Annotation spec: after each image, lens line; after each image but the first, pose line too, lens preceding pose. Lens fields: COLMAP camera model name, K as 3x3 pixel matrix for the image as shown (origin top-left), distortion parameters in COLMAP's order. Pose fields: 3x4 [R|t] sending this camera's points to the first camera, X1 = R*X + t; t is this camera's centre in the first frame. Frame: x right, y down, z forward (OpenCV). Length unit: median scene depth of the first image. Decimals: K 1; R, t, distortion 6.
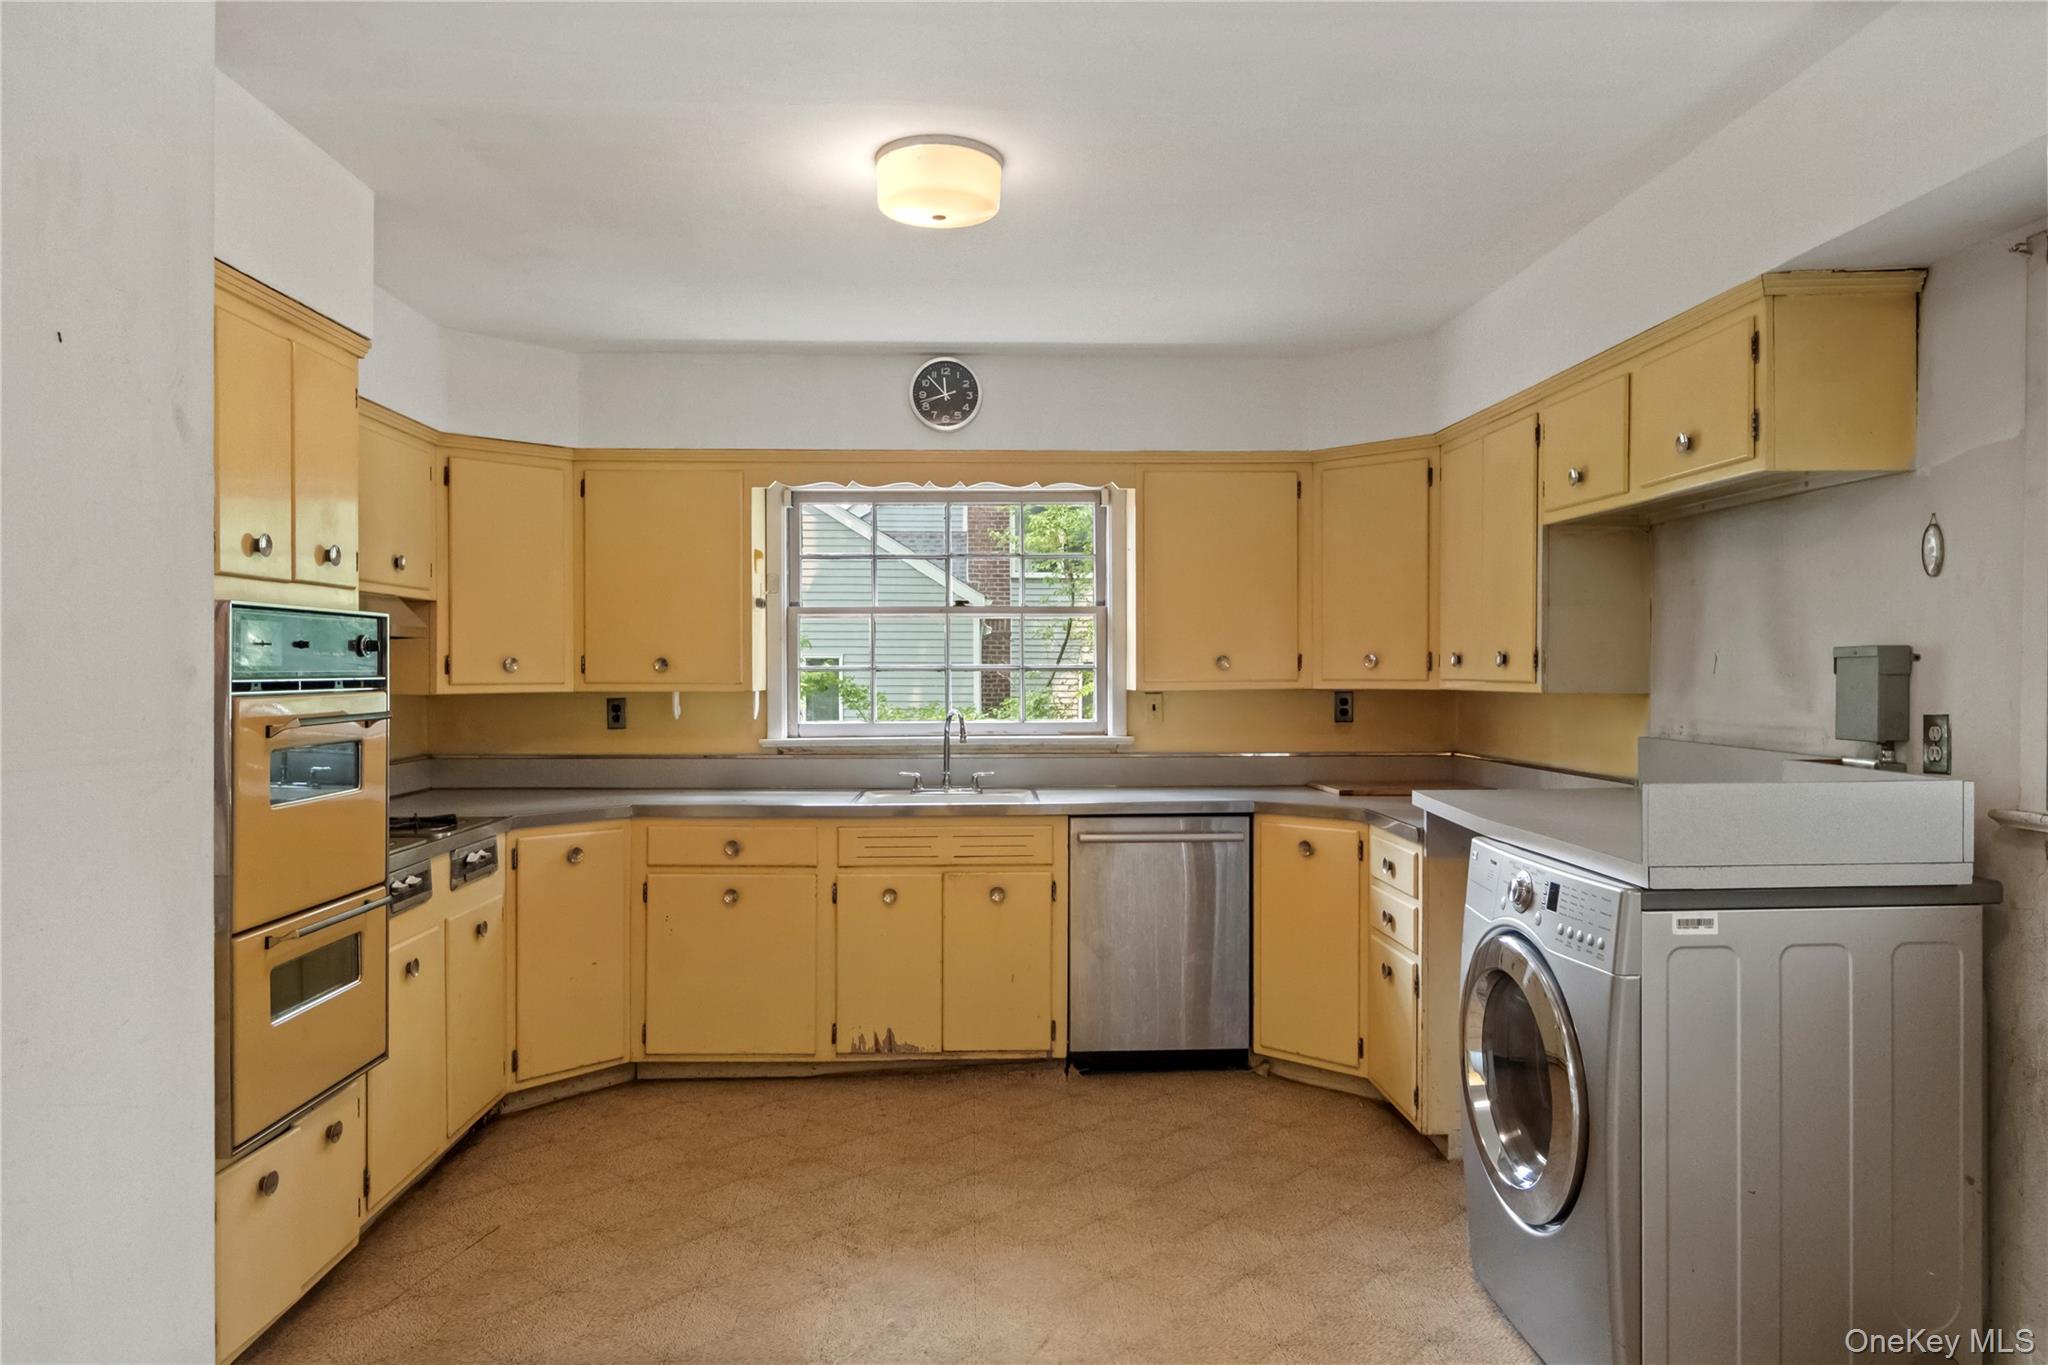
lens RADIAL K [[1315.8, 0, 1034.9], [0, 1315.8, 674.1], [0, 0, 1]] dist [0.000844, 0.007446]
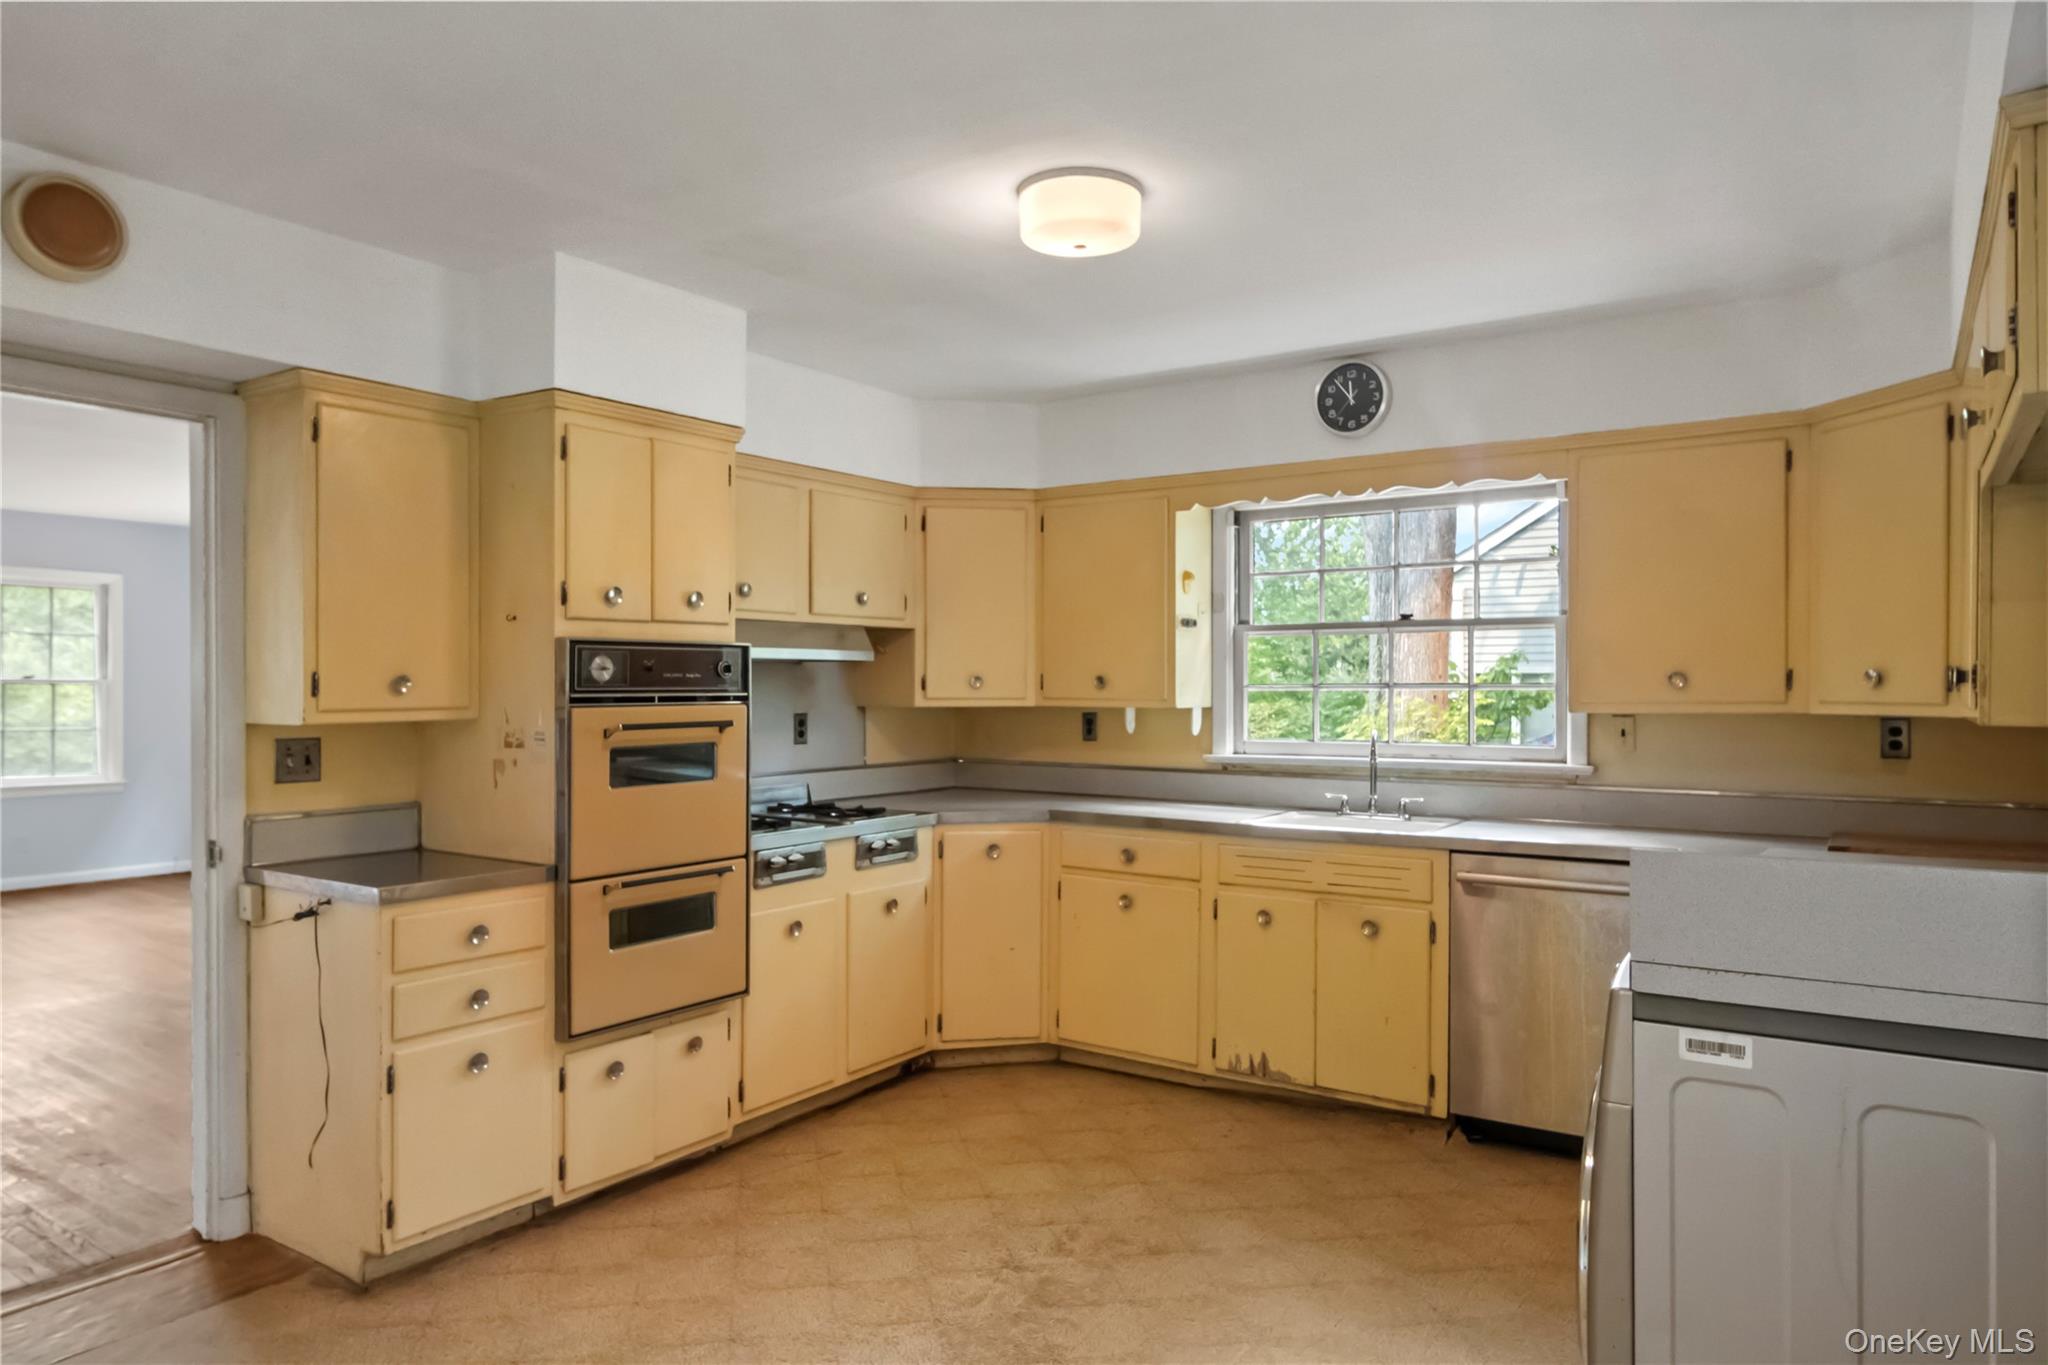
lens RADIAL K [[1315.8, 0, 1027.7], [0, 1315.8, 686.7], [0, 0, 1]] dist [0.000844, 0.007446]
pose [[0.801017, 0.003233, -0.598633, 0.335268], [-0.003757, 0.999993, 0.000373, -0.003958], [0.598630, 0.001951, 0.801024, 0.105049]]
